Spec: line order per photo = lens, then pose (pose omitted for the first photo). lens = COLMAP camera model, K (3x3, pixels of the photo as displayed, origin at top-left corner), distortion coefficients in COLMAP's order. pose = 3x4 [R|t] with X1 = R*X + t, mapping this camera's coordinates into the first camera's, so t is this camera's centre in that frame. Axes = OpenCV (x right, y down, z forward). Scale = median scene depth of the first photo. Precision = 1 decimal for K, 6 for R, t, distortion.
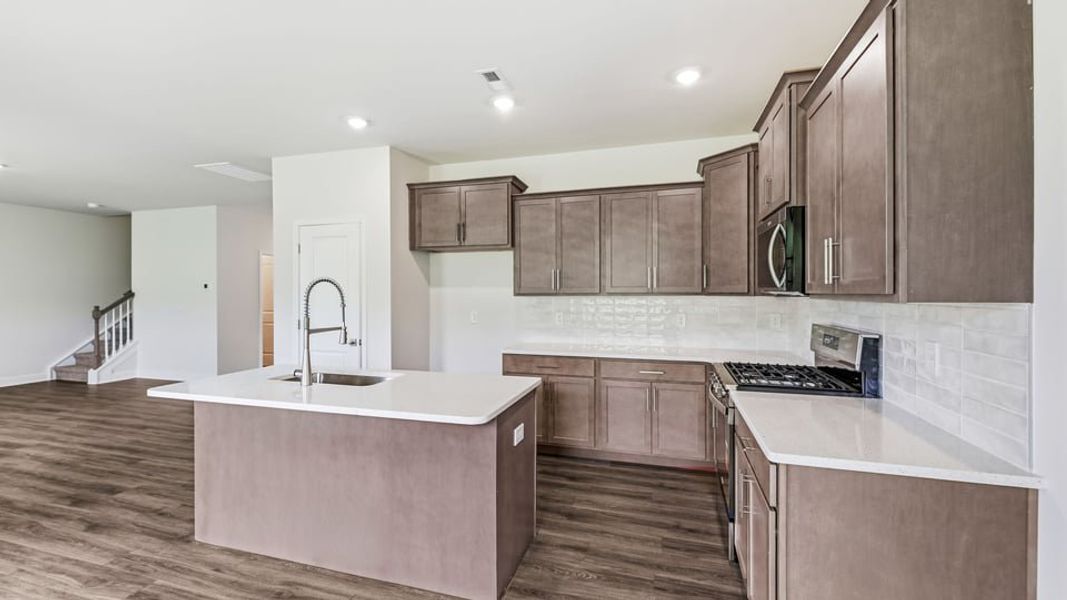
lens RADIAL K [[459.7, 0, 522.7], [0, 459.7, 290.6], [0, 0, 1]] dist [0.013394, -0.001715]
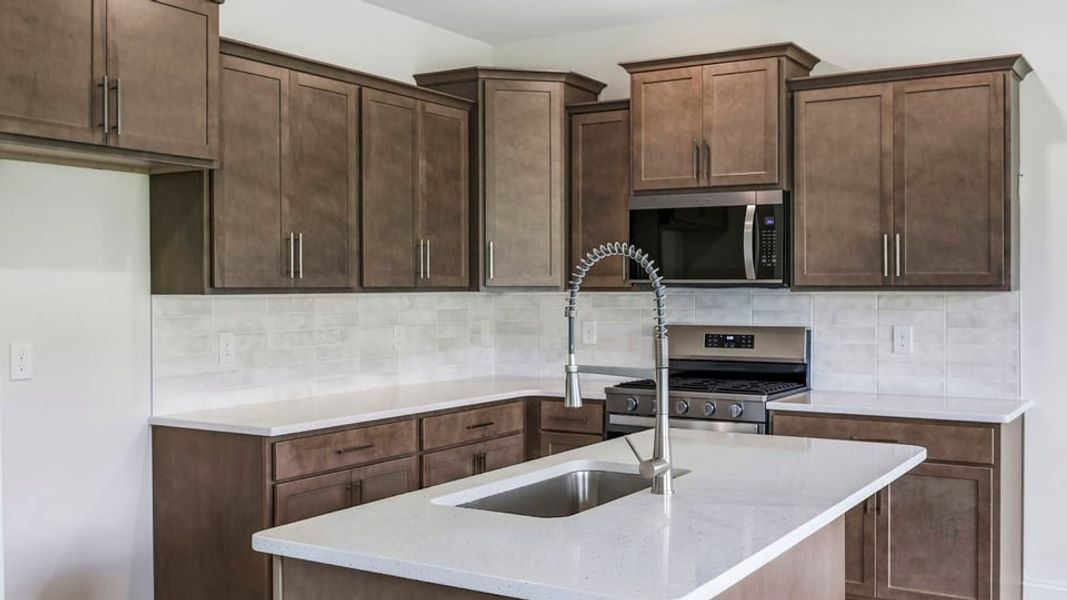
lens RADIAL K [[1071.6, 0, 528.9], [0, 1071.6, 281.9], [0, 0, 1]] dist [-0.006123, 0.000000]
pose [[0.252987, 0.009188, 0.967426, -0.970988], [-0.000757, 0.999956, -0.009299, 0.011614], [-0.967469, 0.001620, 0.252983, 0.593456]]
